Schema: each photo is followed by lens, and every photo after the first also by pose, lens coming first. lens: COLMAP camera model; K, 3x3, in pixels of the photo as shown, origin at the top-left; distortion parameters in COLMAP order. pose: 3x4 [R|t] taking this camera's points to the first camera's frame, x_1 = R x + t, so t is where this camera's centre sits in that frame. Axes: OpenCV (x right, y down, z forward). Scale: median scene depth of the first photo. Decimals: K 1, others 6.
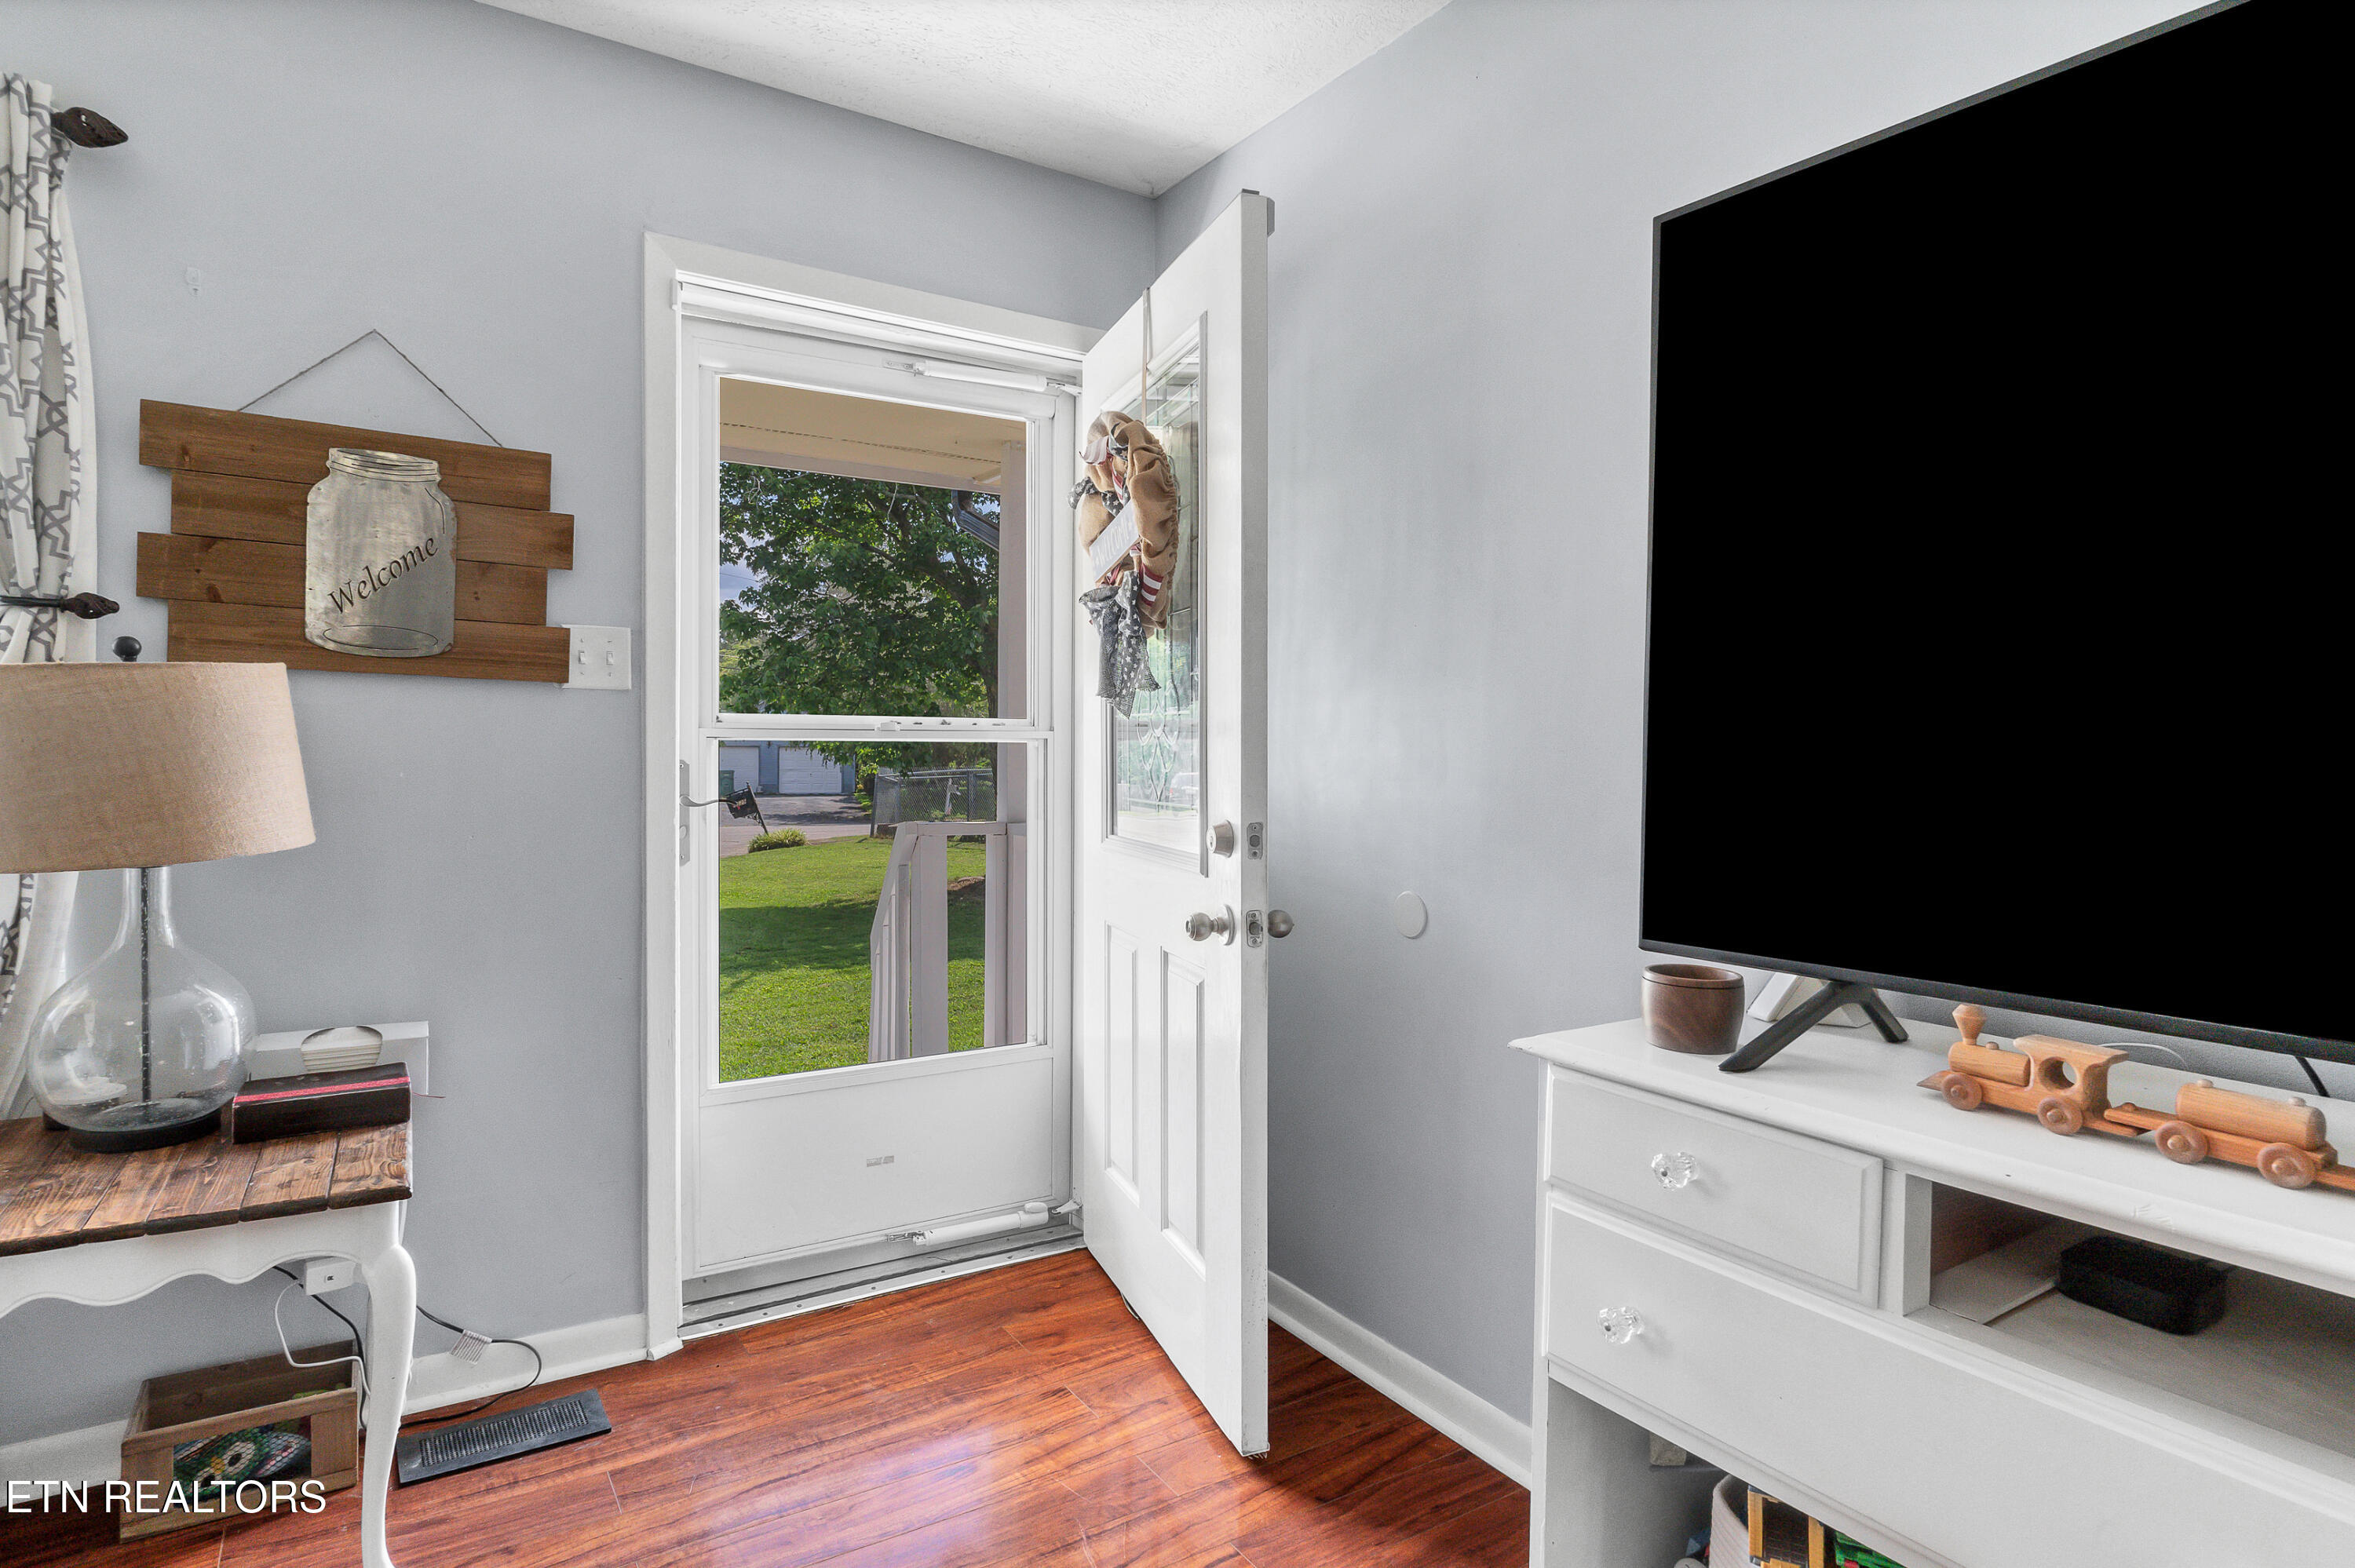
lens RADIAL K [[1194.2, 0, 1066.9], [0, 1194.2, 764.0], [0, 0, 1]] dist [-0.009019, 0.000058]
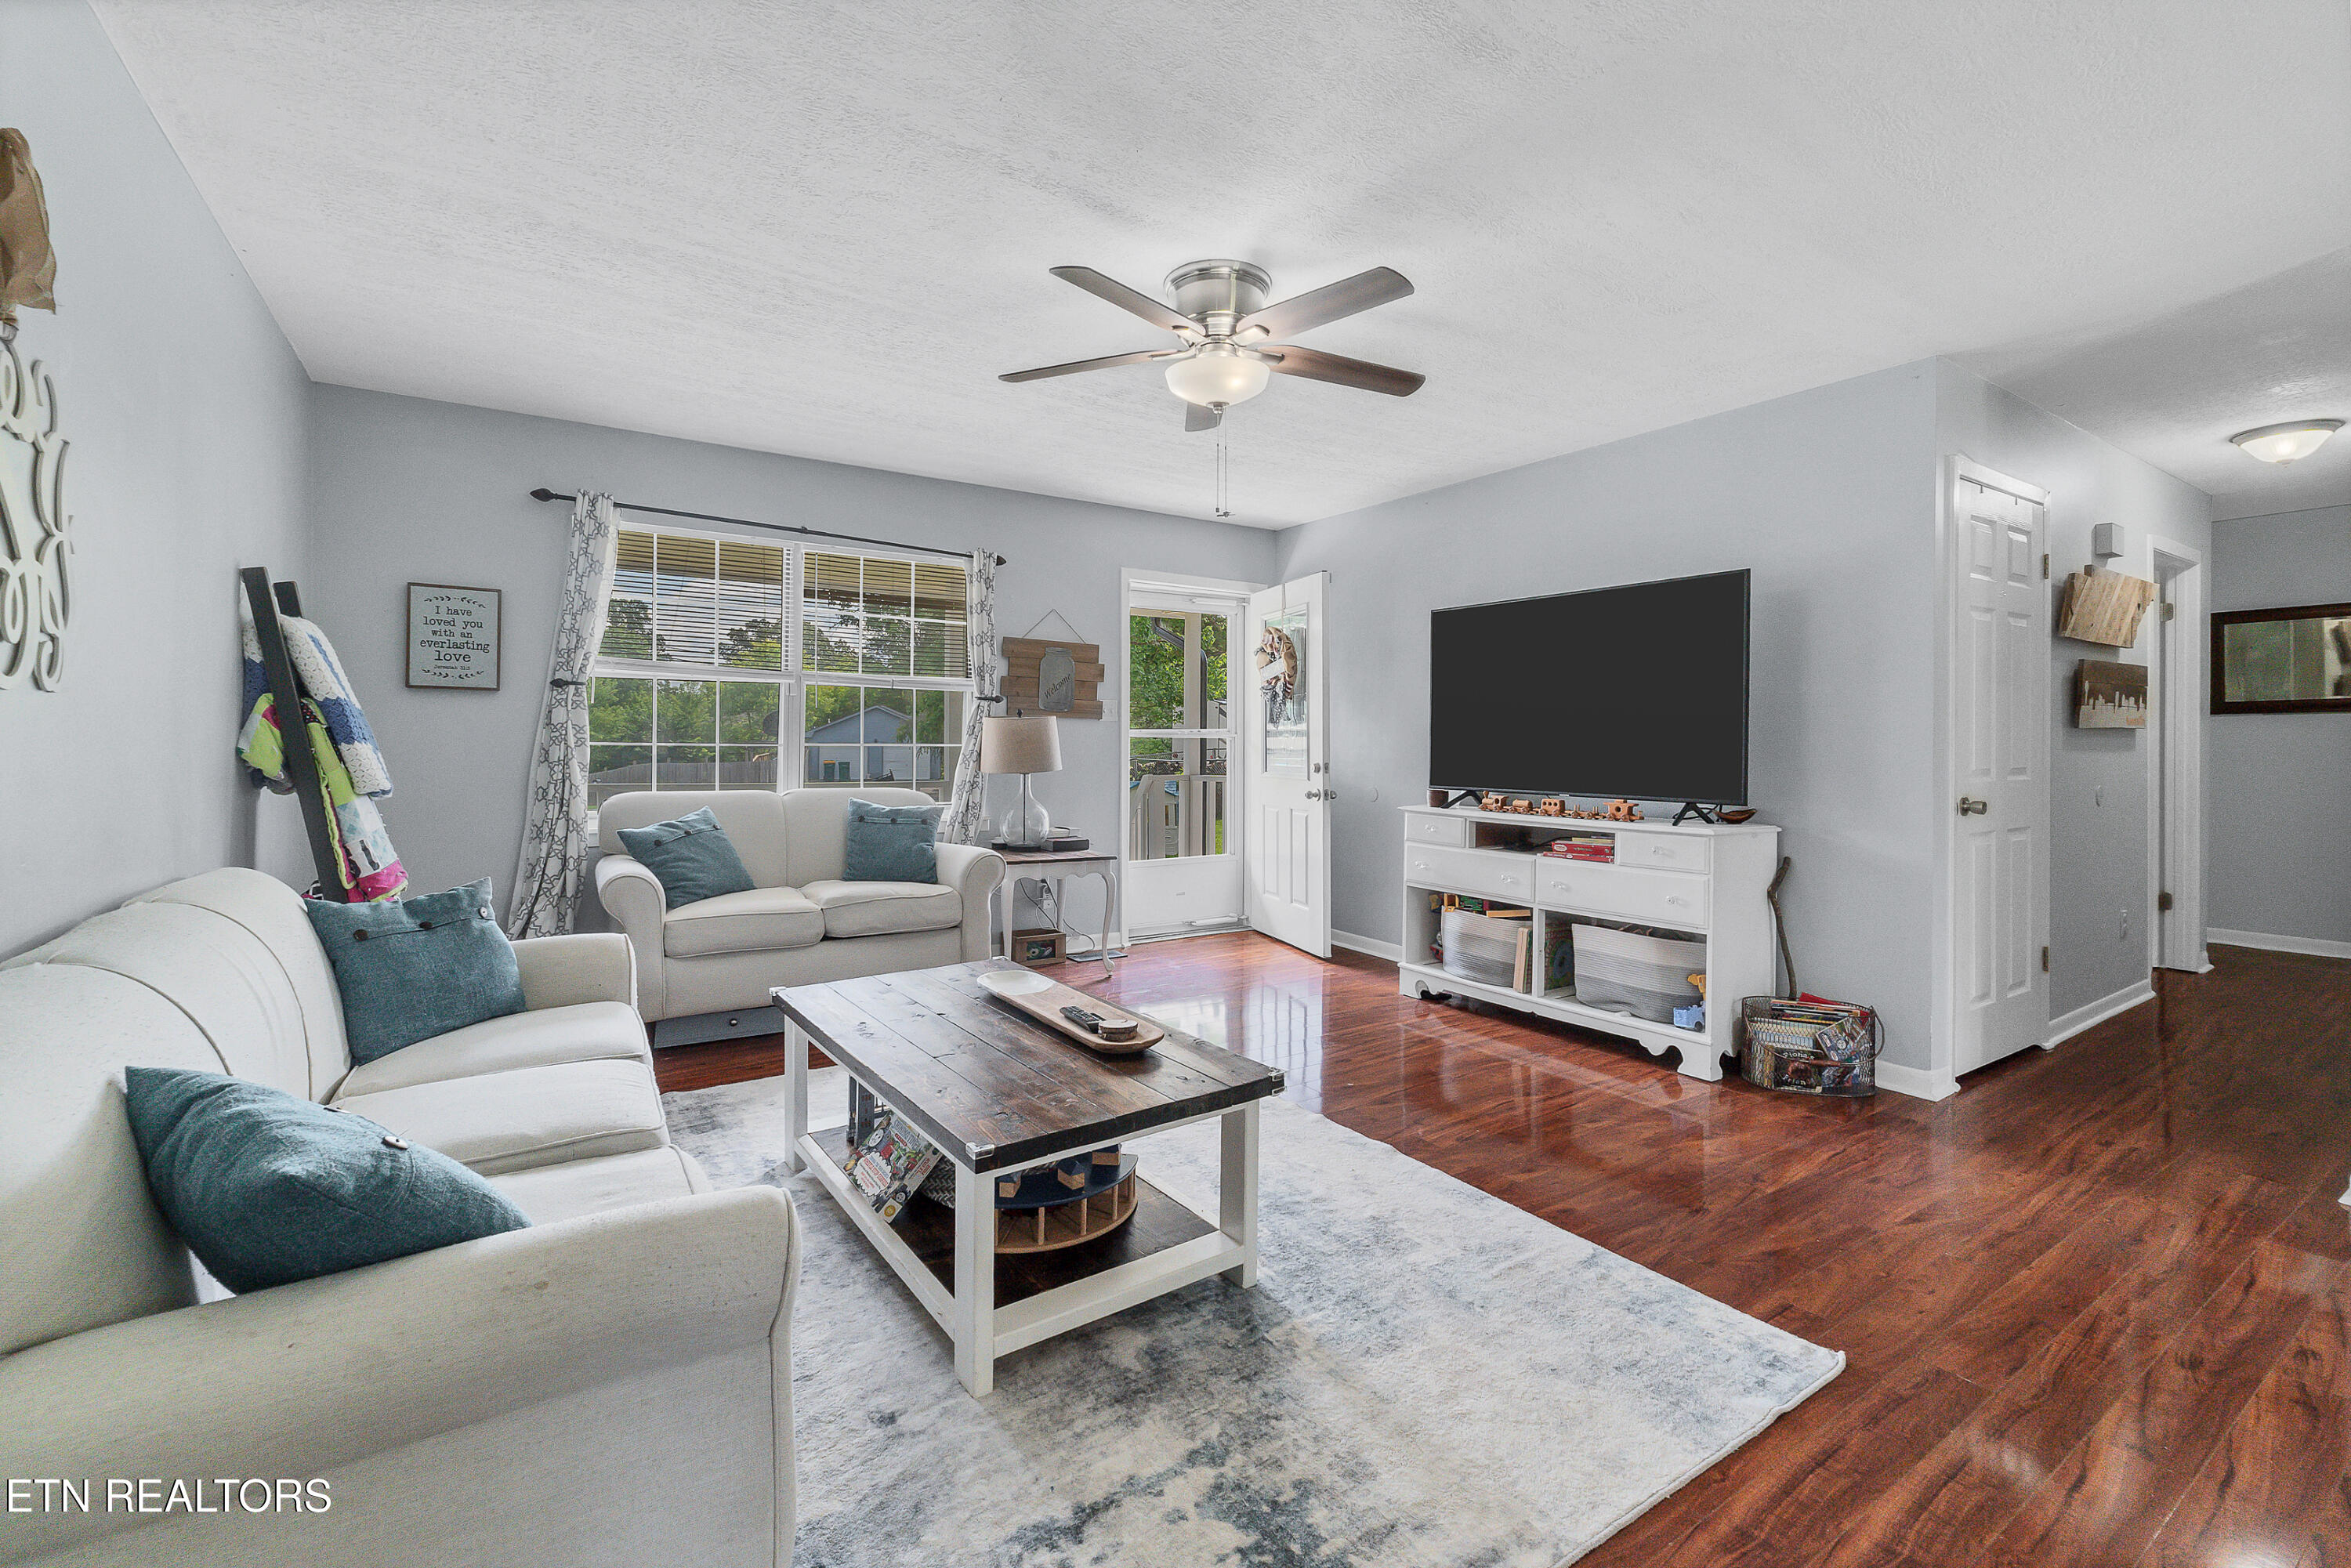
lens RADIAL K [[1041.8, 0, 1175.1], [0, 1041.8, 756.7], [0, 0, 1]] dist [-0.009866, 0.000020]
pose [[0.993320, -0.006136, 0.115229, -0.558763], [0.005943, 0.999980, 0.002019, 0.024151], [-0.115240, -0.001321, 0.993337, -1.708074]]
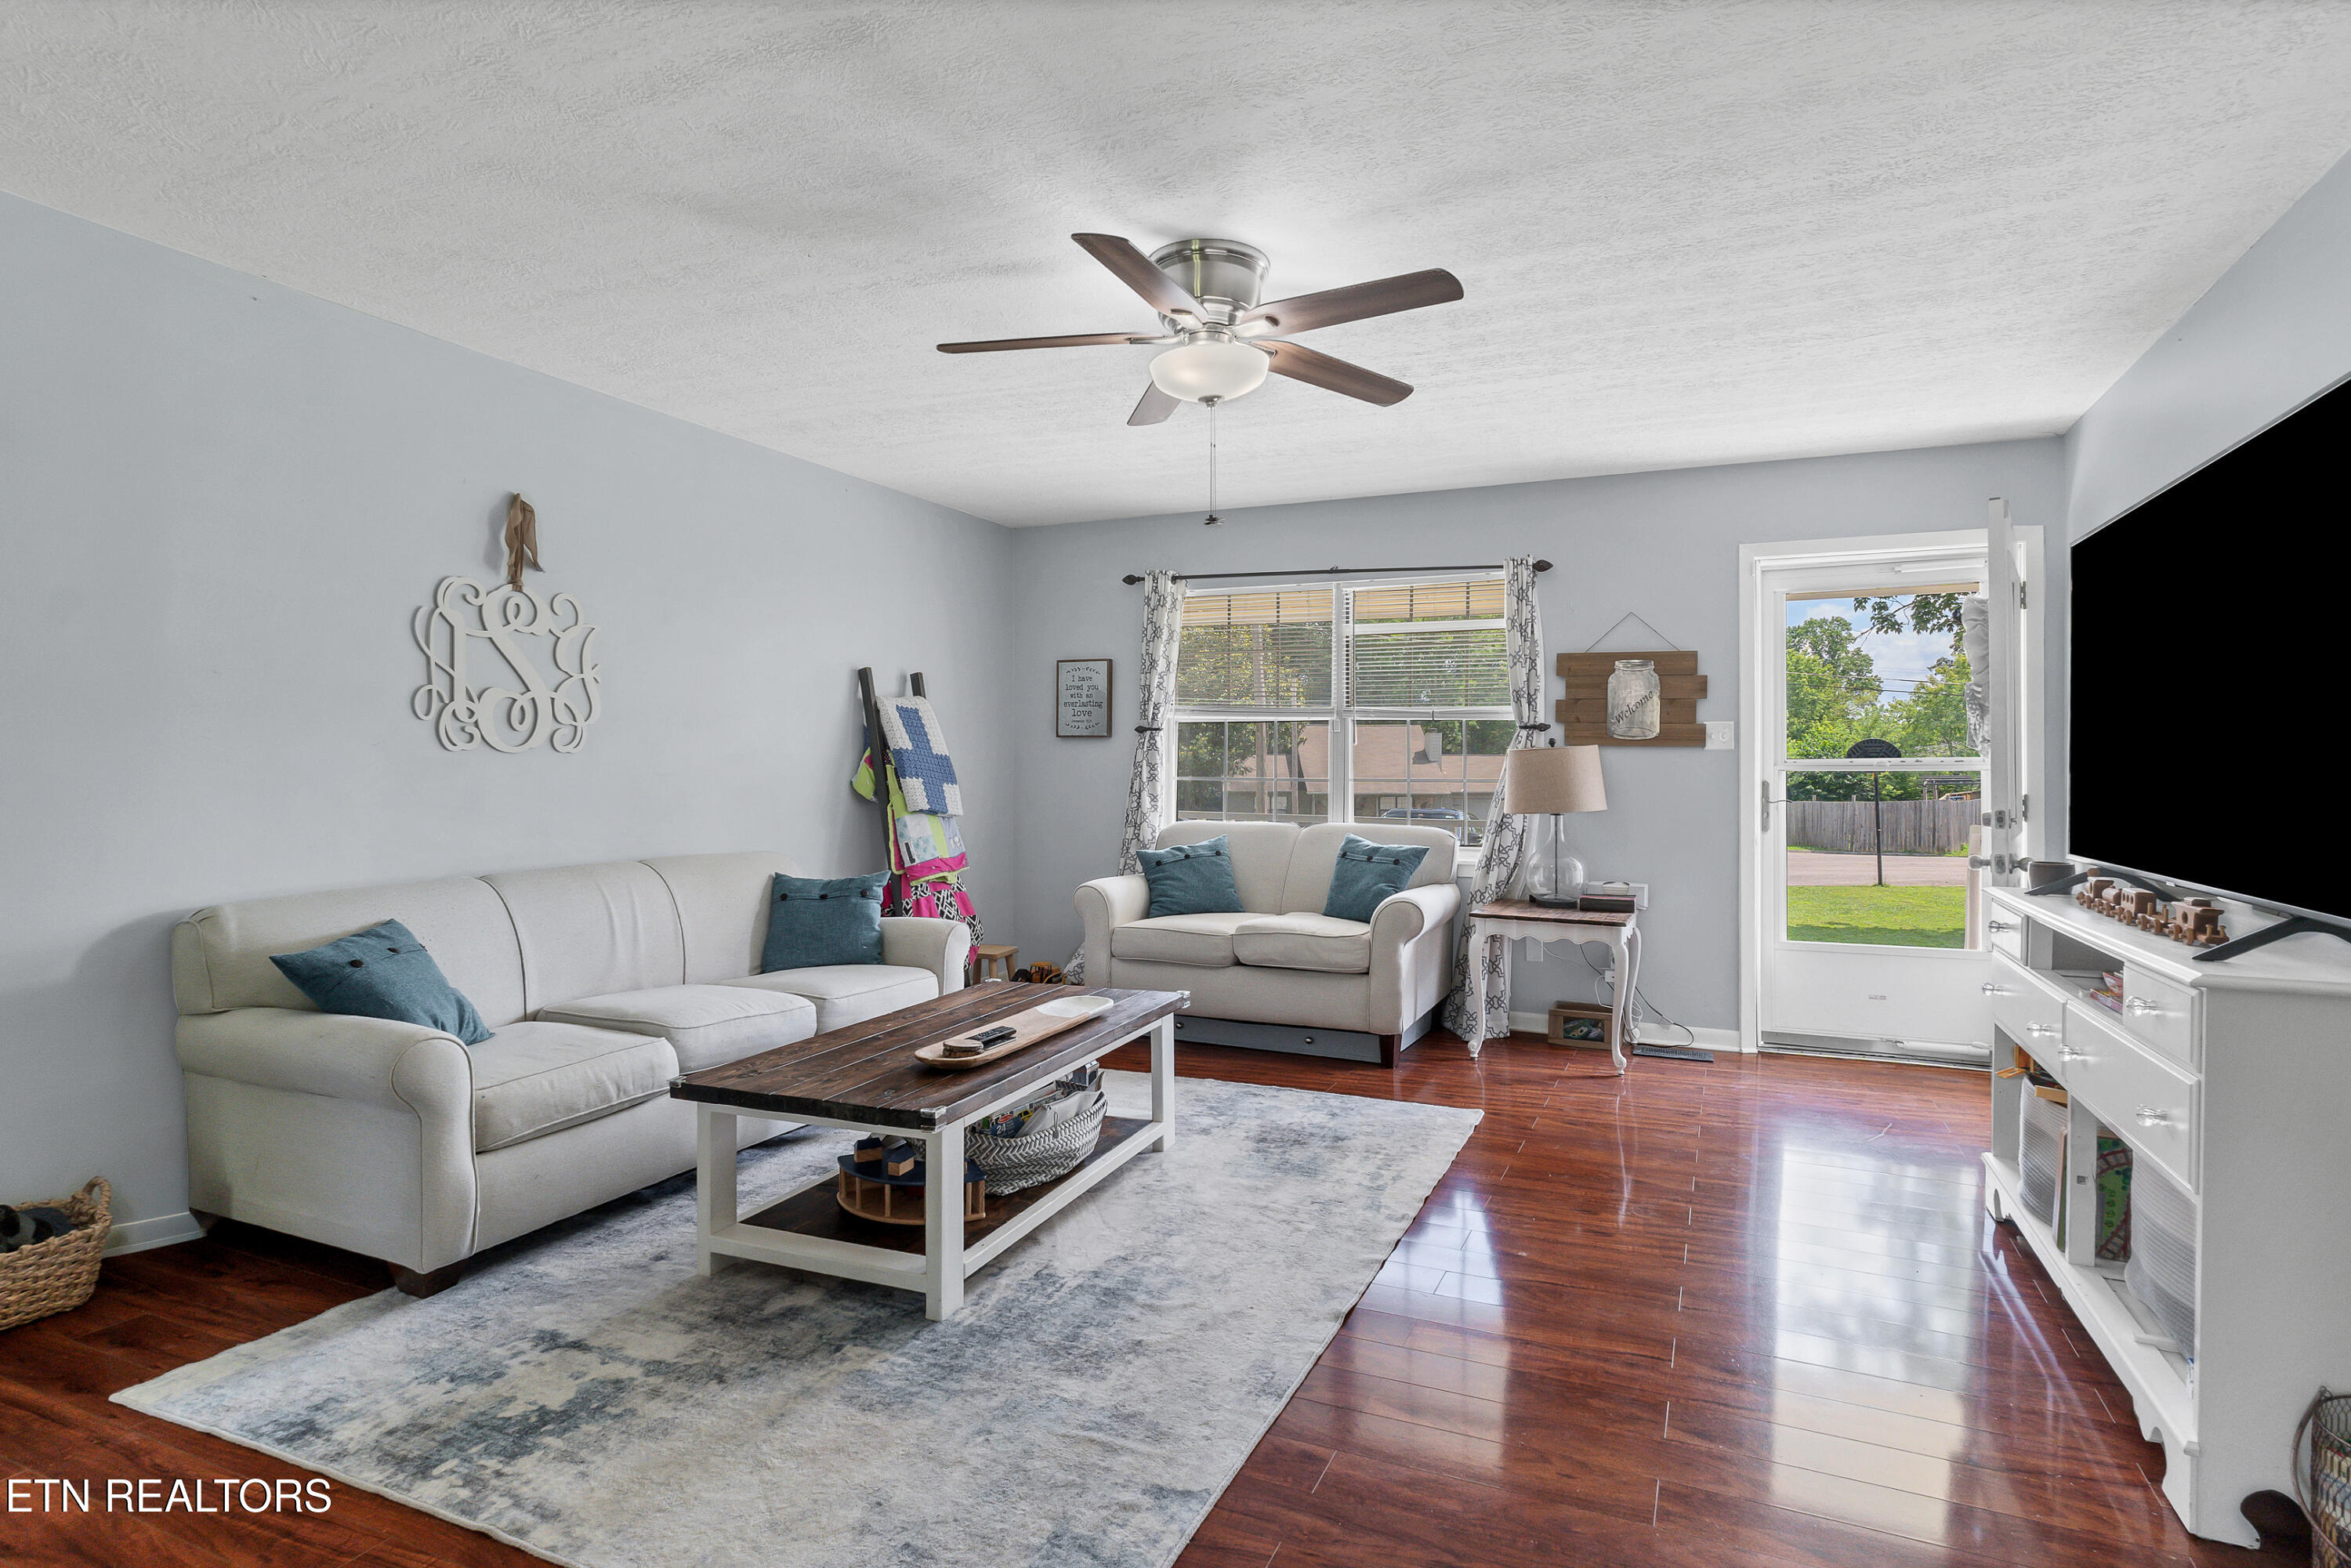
lens RADIAL K [[1212.4, 0, 1320.3], [0, 1212.4, 783.3], [0, 0, 1]] dist [-0.004370, -0.000174]
pose [[0.639613, 0.000699, -0.768697, 0.946188], [-0.006514, 0.999969, -0.004511, 0.018087], [0.768669, 0.007893, 0.639598, -1.120632]]
